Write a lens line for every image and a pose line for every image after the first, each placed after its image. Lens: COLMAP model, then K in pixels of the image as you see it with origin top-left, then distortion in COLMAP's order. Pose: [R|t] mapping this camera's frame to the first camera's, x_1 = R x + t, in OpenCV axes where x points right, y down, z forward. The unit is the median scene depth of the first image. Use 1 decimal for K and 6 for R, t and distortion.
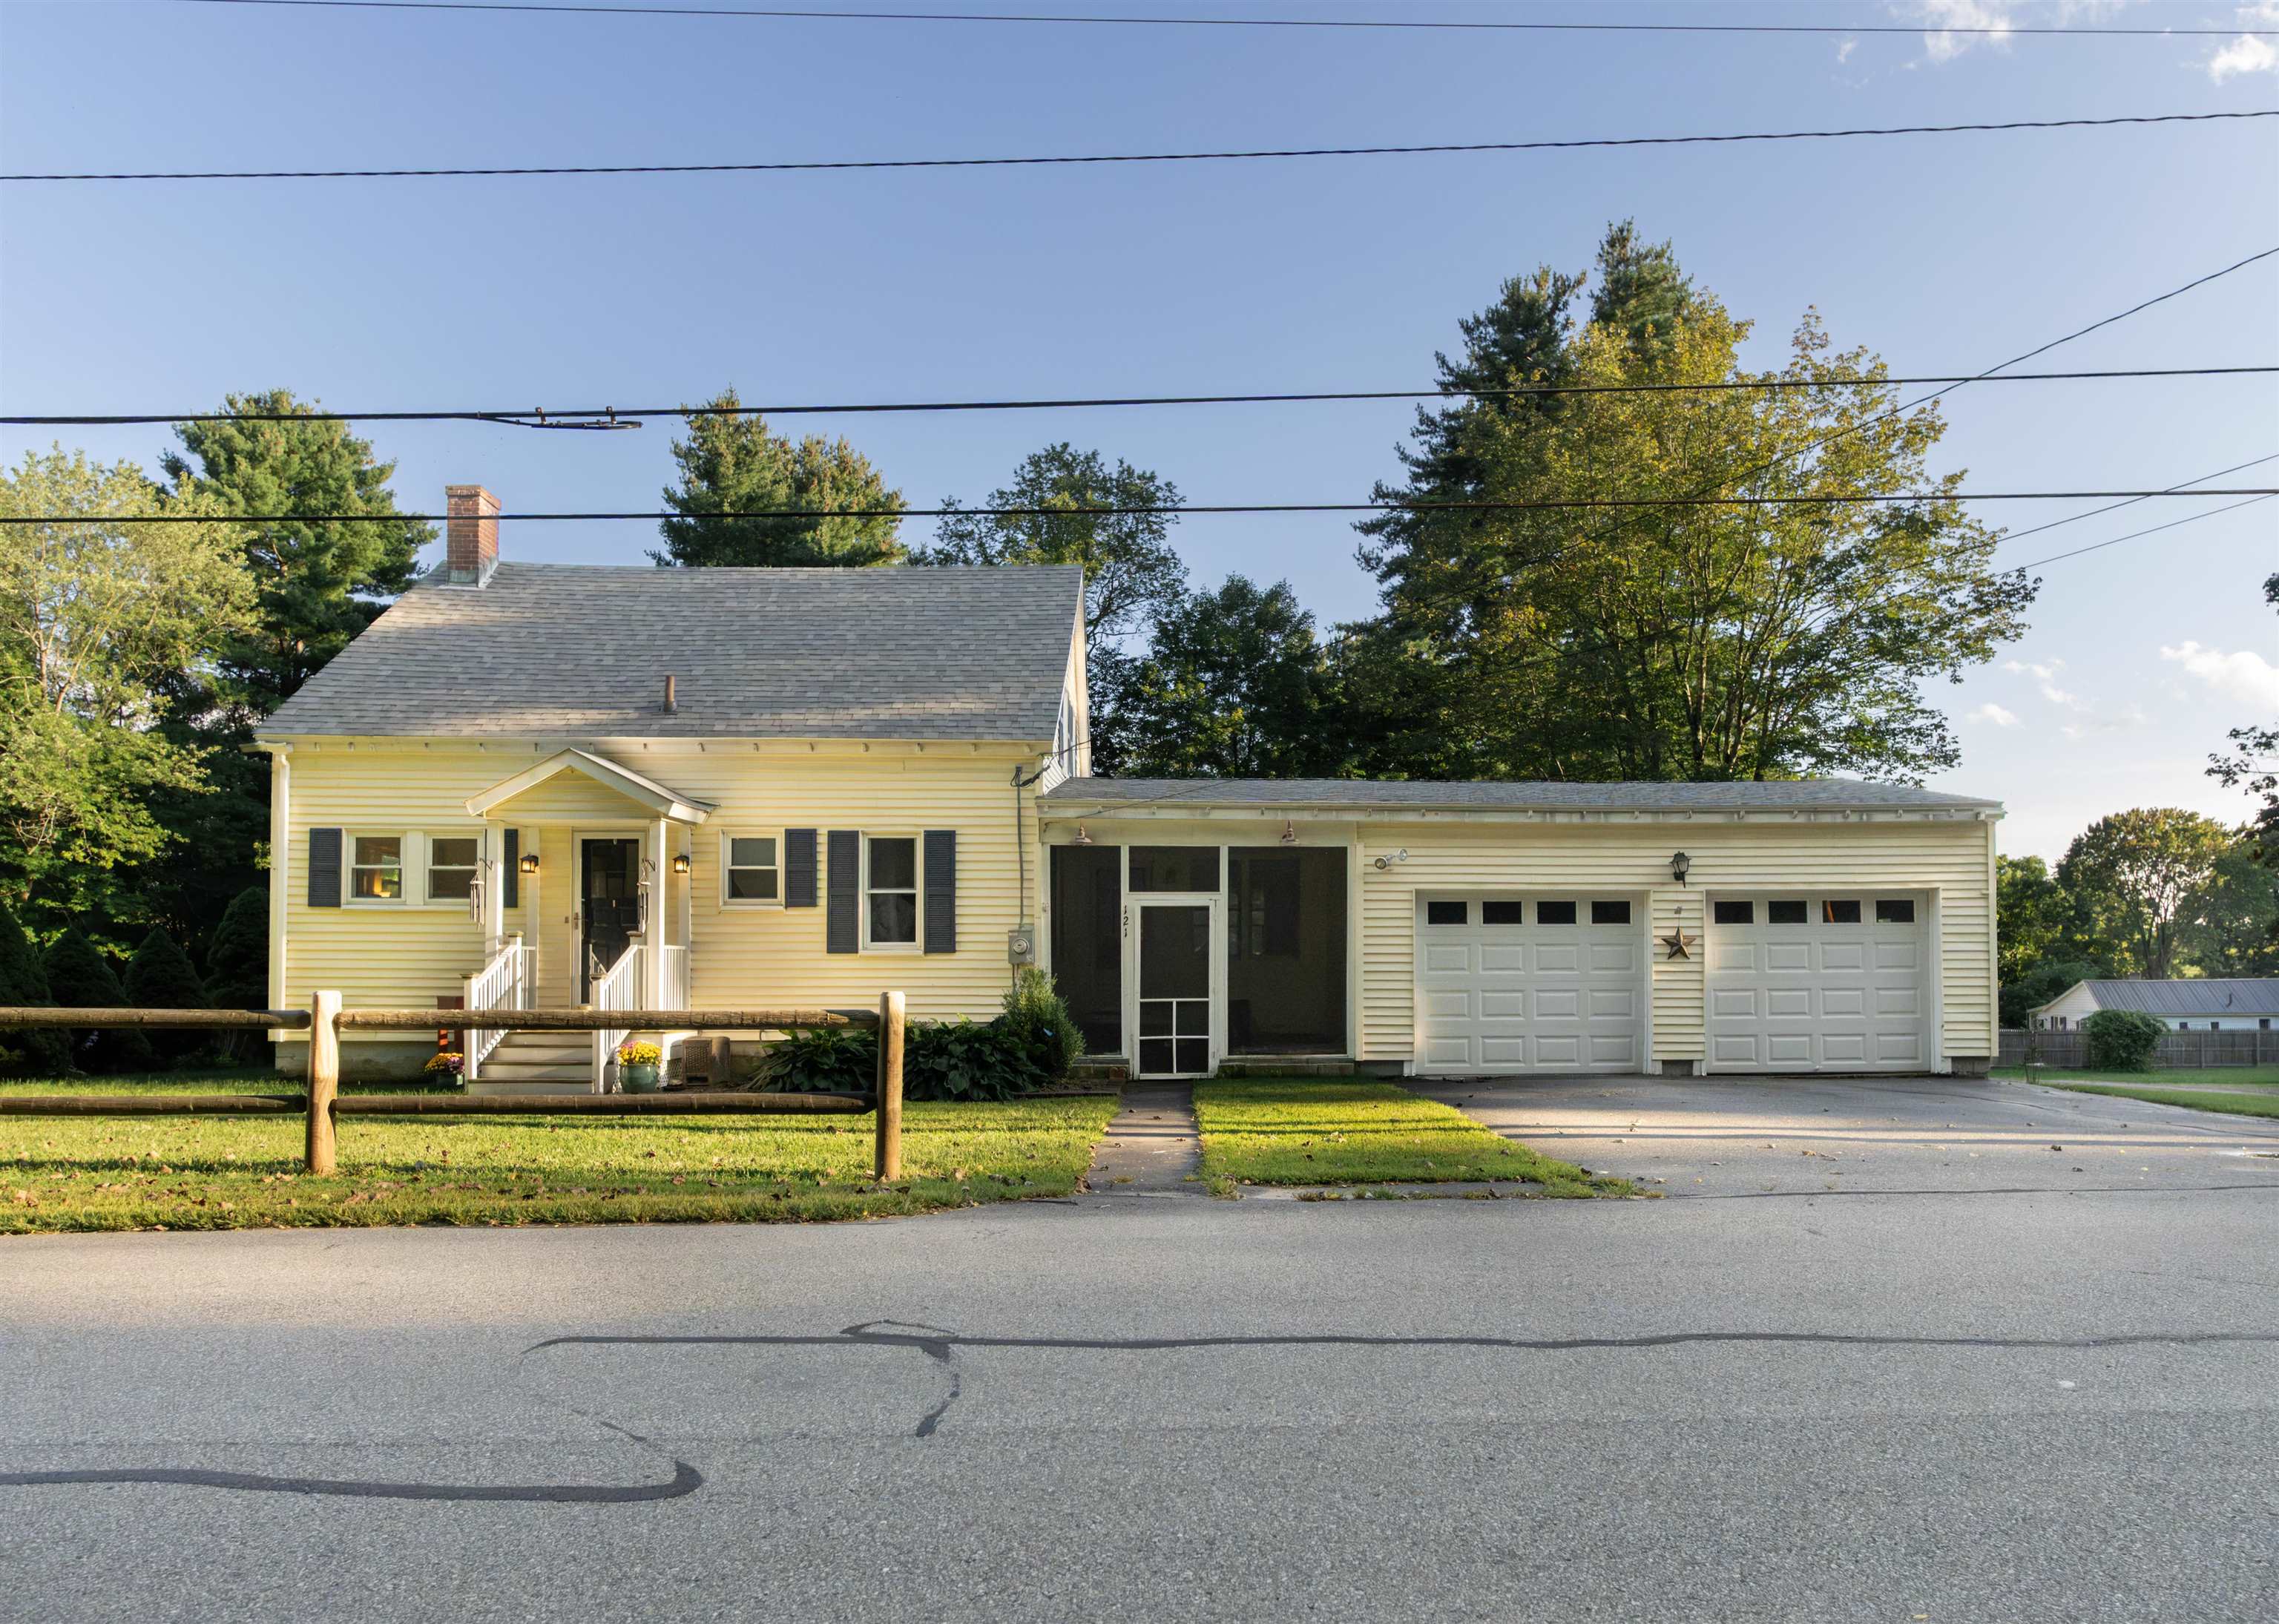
lens RADIAL K [[1167.8, 0, 1136.2], [0, 1167.8, 918.5], [0, 0, 1]] dist [-0.008087, -0.000130]
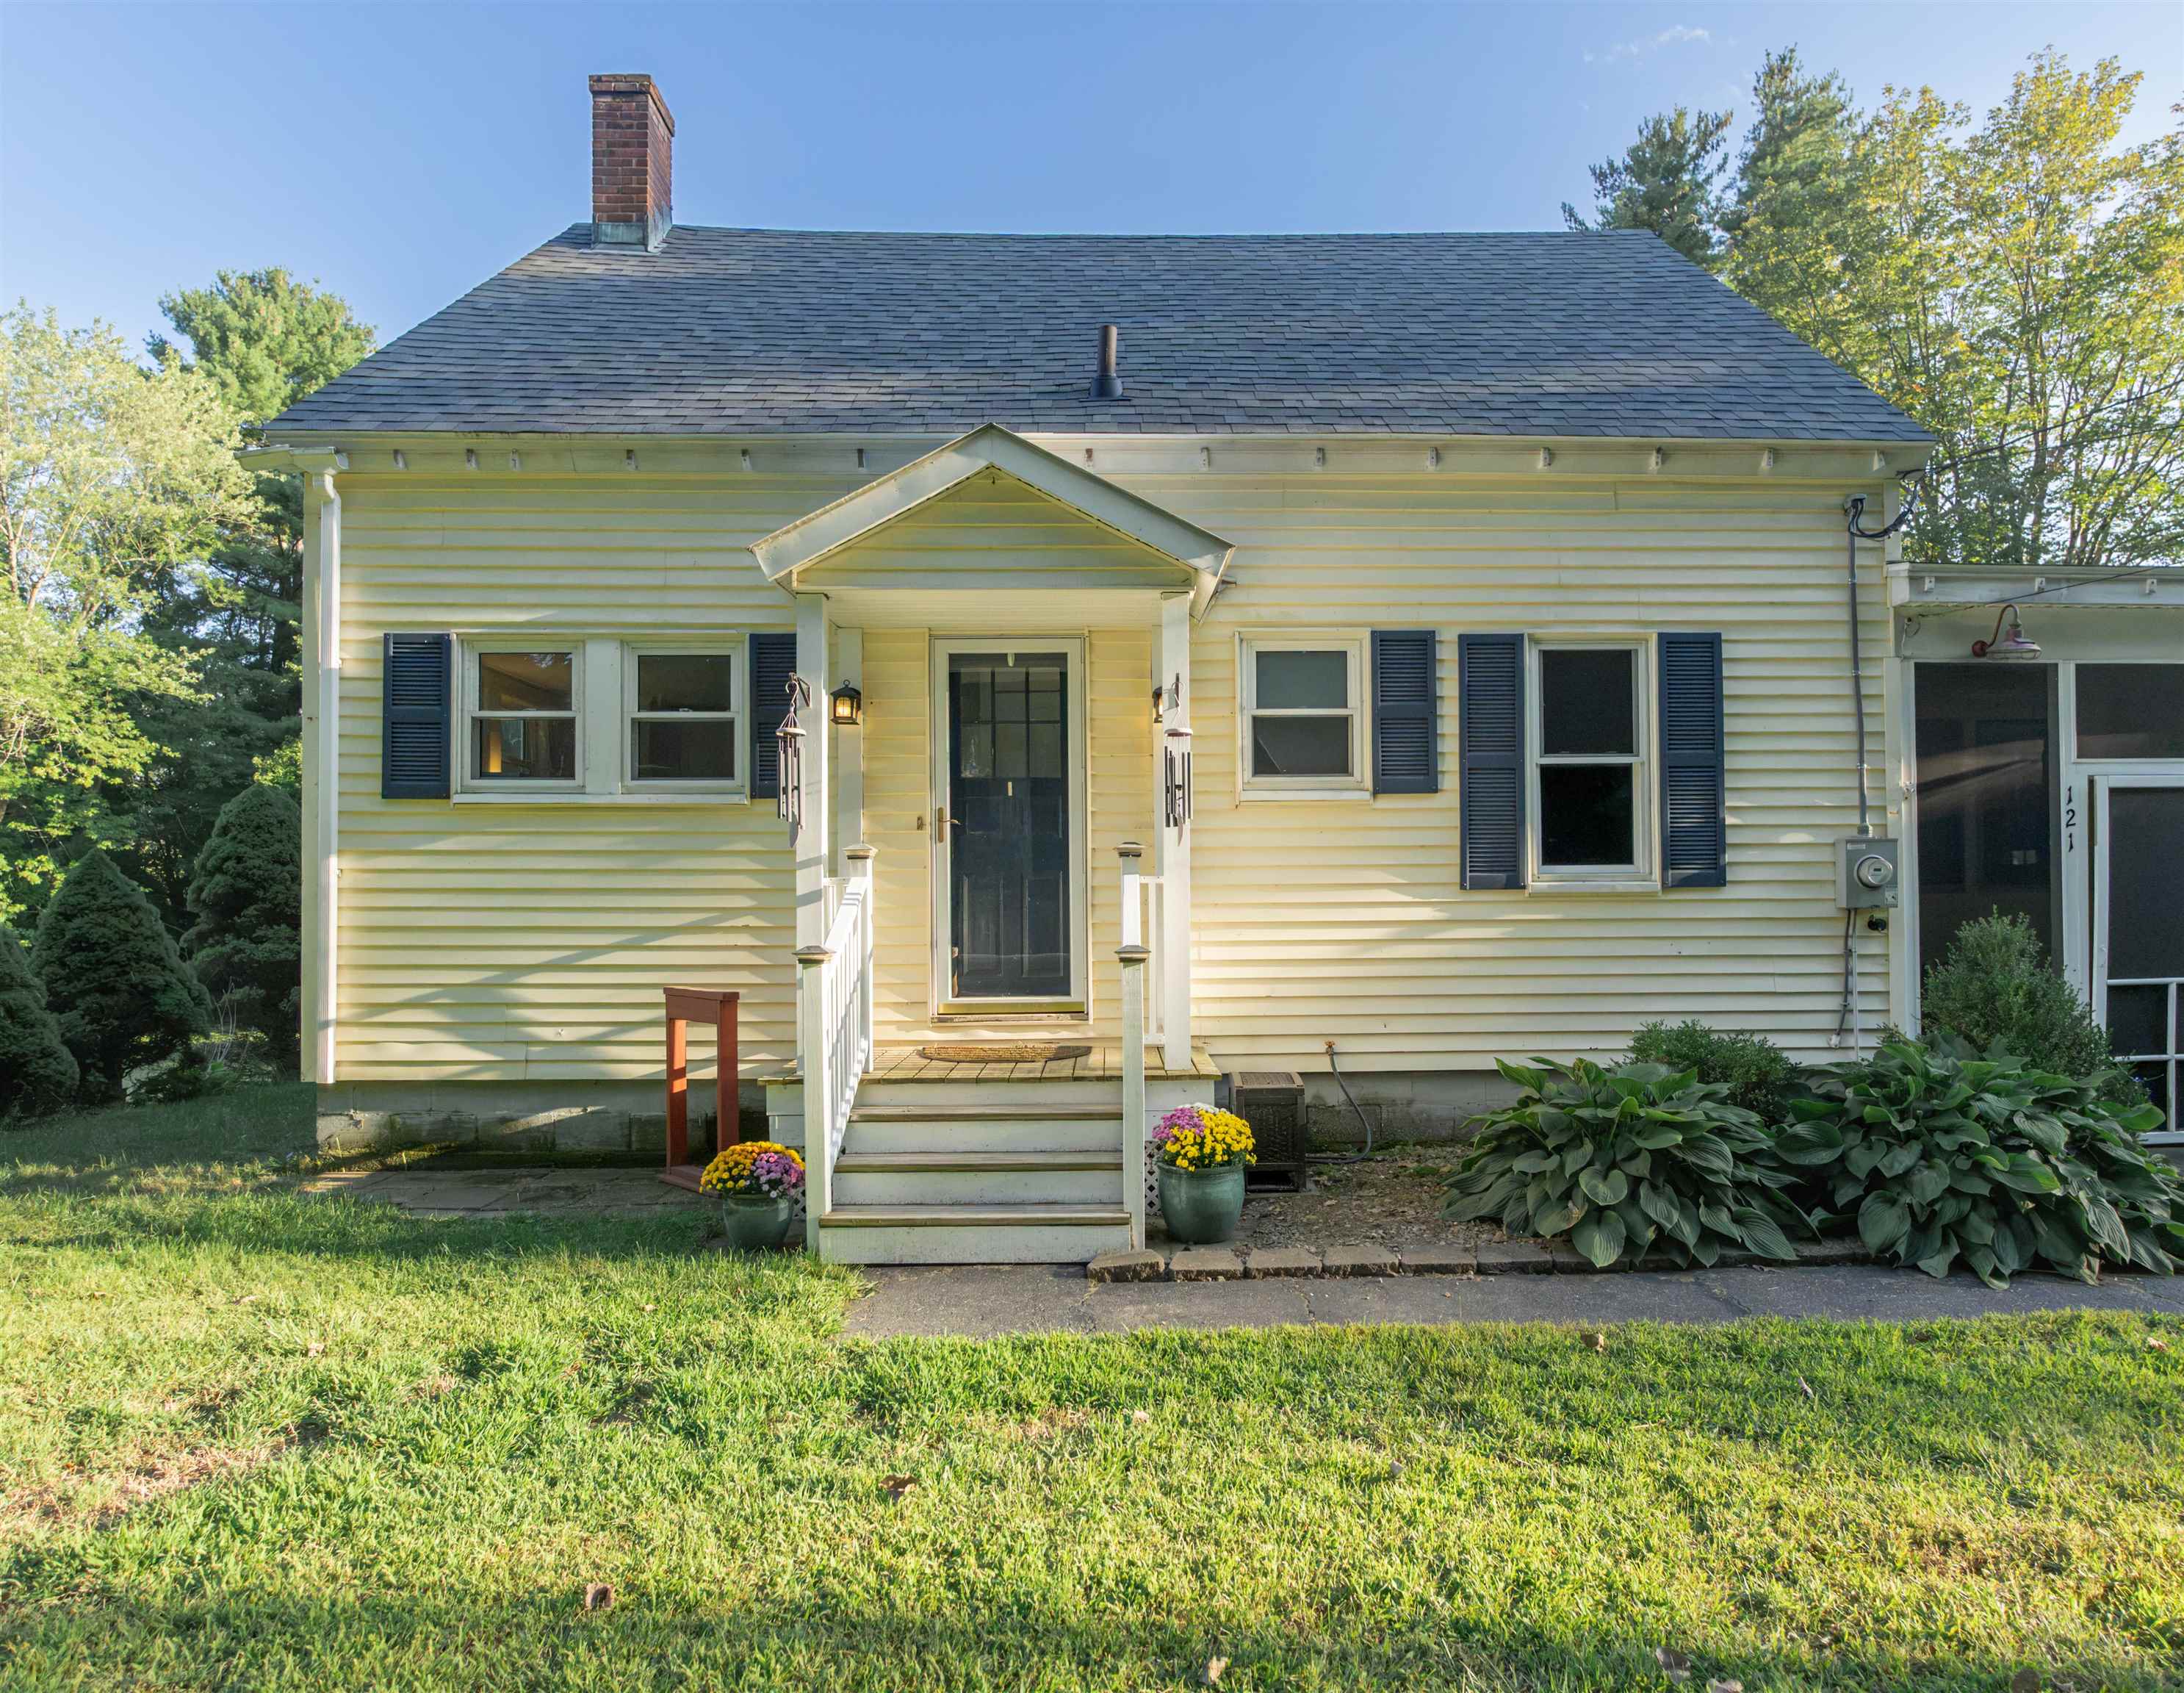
lens RADIAL K [[1132.4, 0, 1092.0], [0, 1132.4, 846.5], [0, 0, 1]] dist [-0.025347, 0.010595]
pose [[0.999969, -0.006106, -0.004904, -0.130202], [0.006129, 0.999971, 0.004568, 0.002872], [0.004876, -0.004597, 0.999978, 0.168208]]
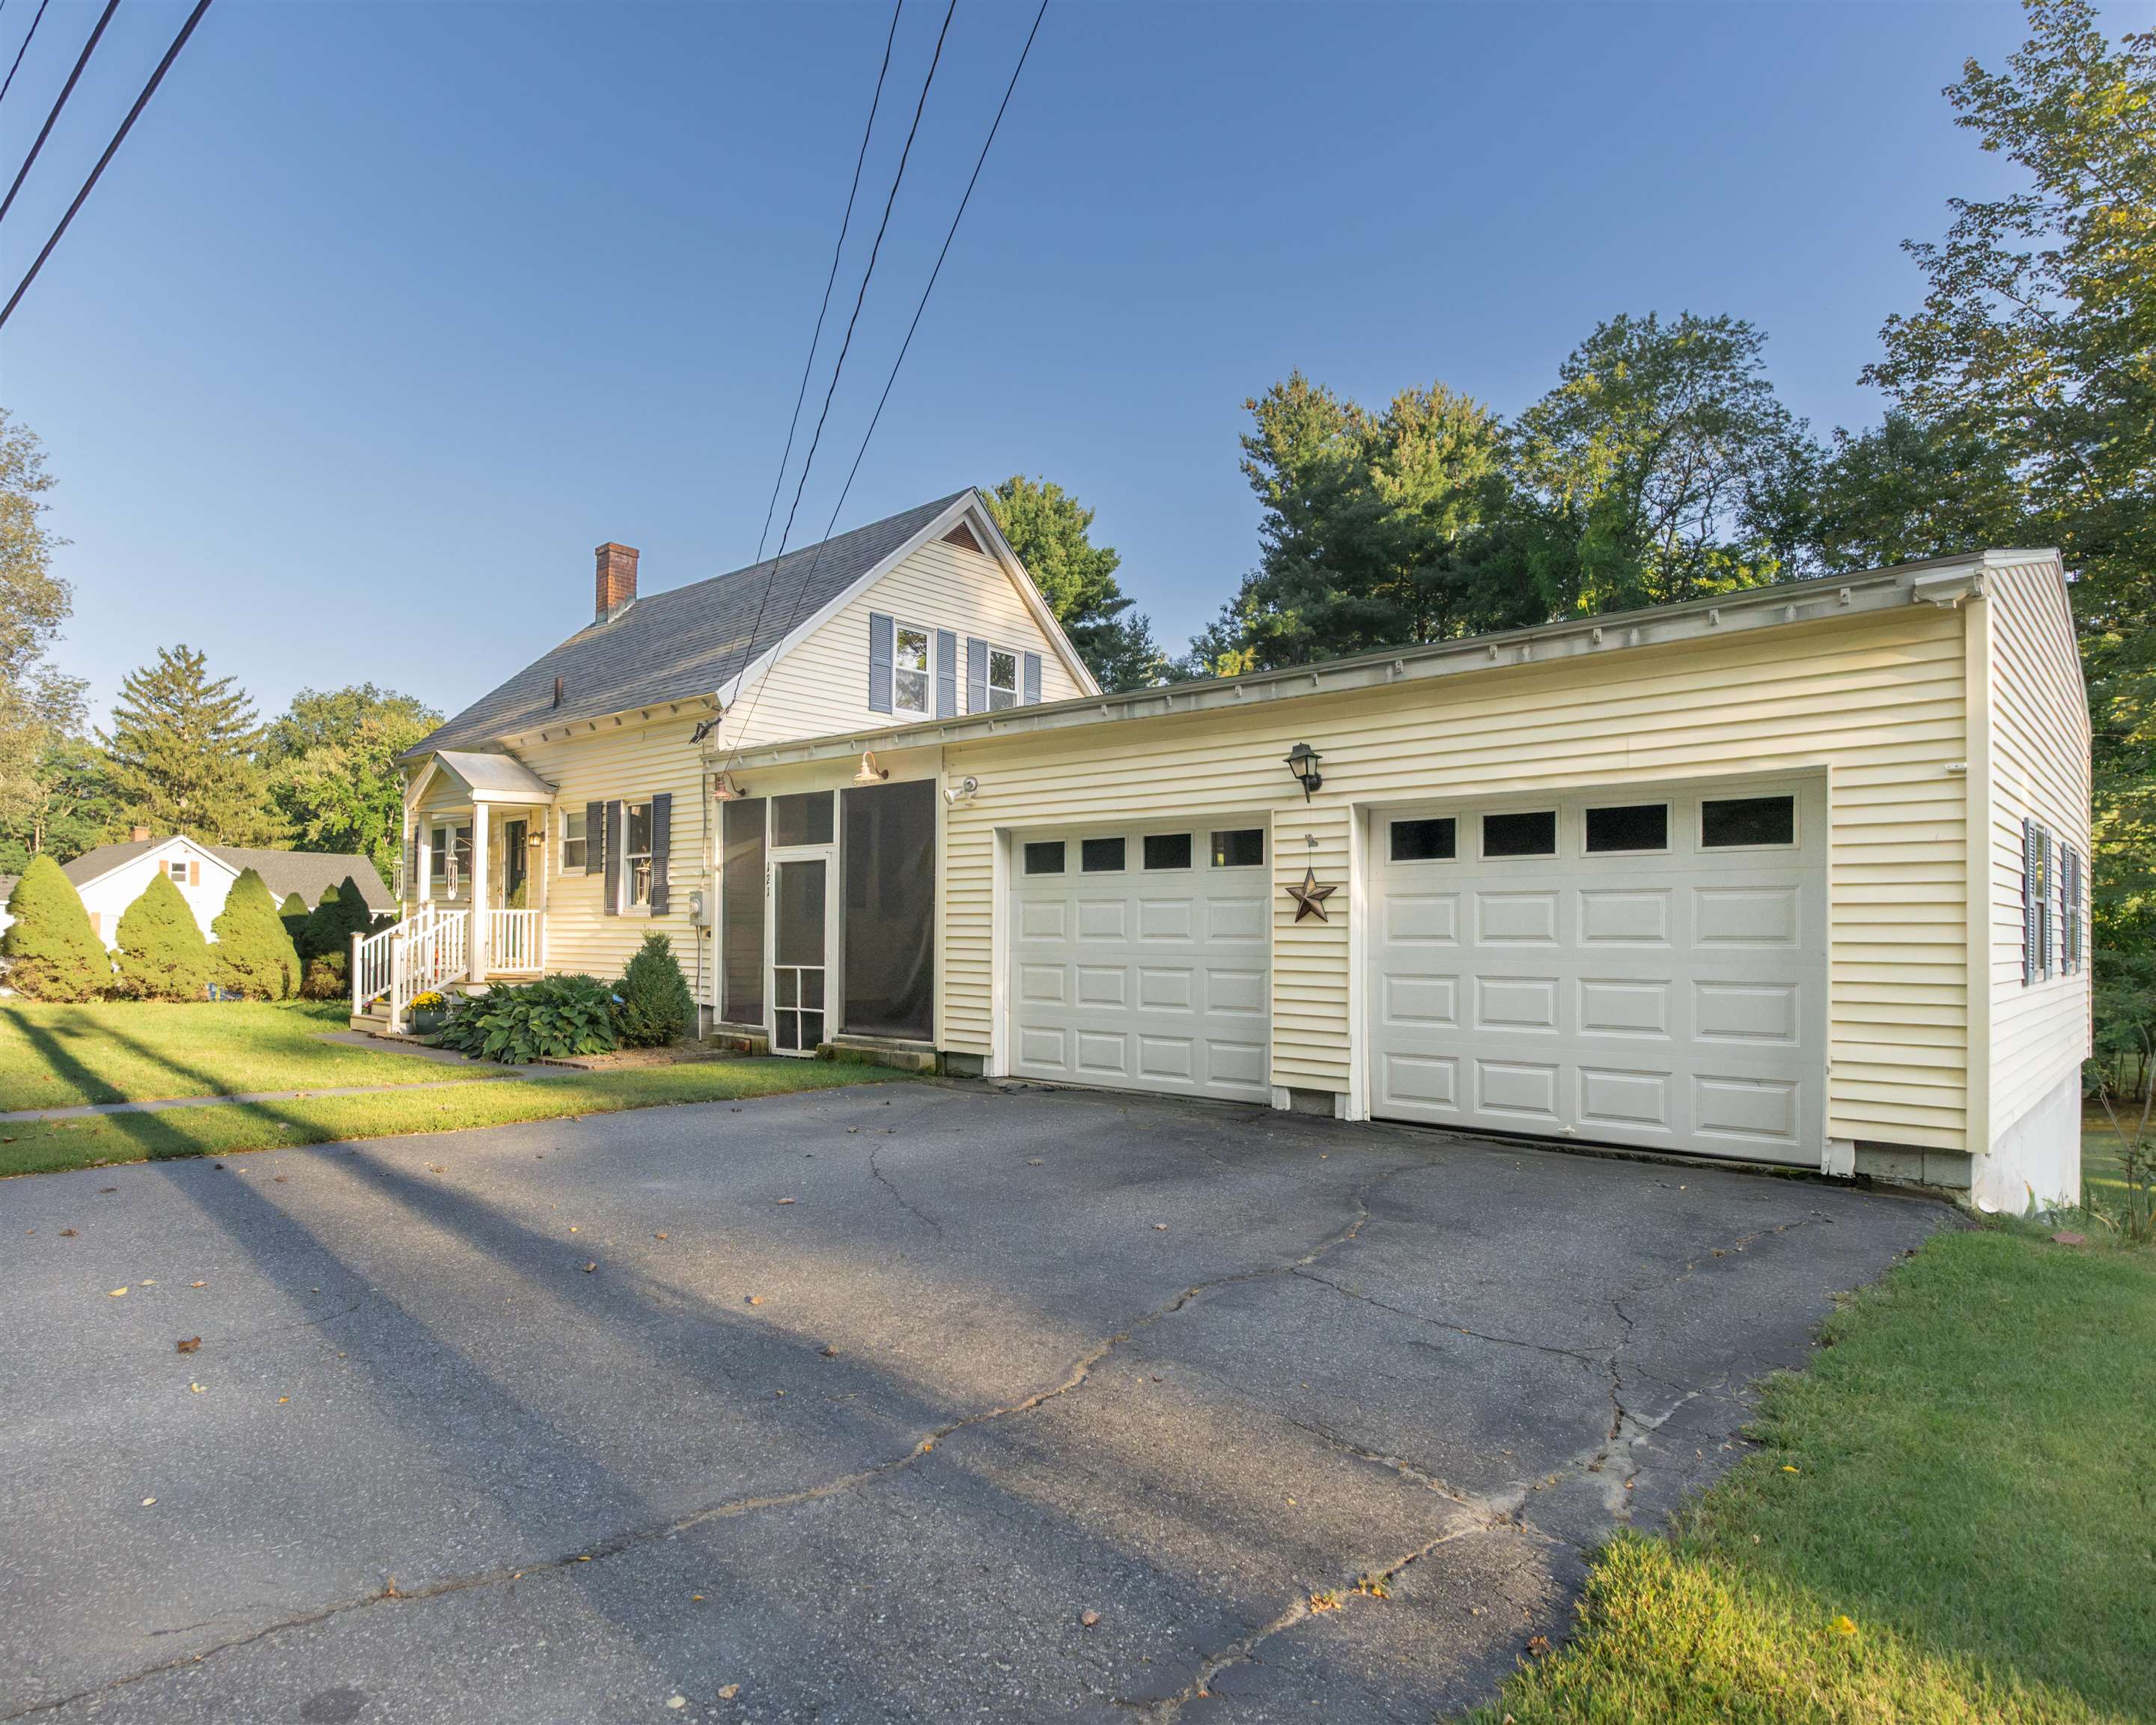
lens RADIAL K [[1138.2, 0, 1078.0], [0, 1138.2, 862.5], [0, 0, 1]] dist [-0.000035, 0.000015]
pose [[0.769187, -0.032463, -0.638198, 0.234420], [0.025725, 0.999472, -0.019836, 0.004084], [0.638505, -0.001160, 0.769616, 0.147496]]
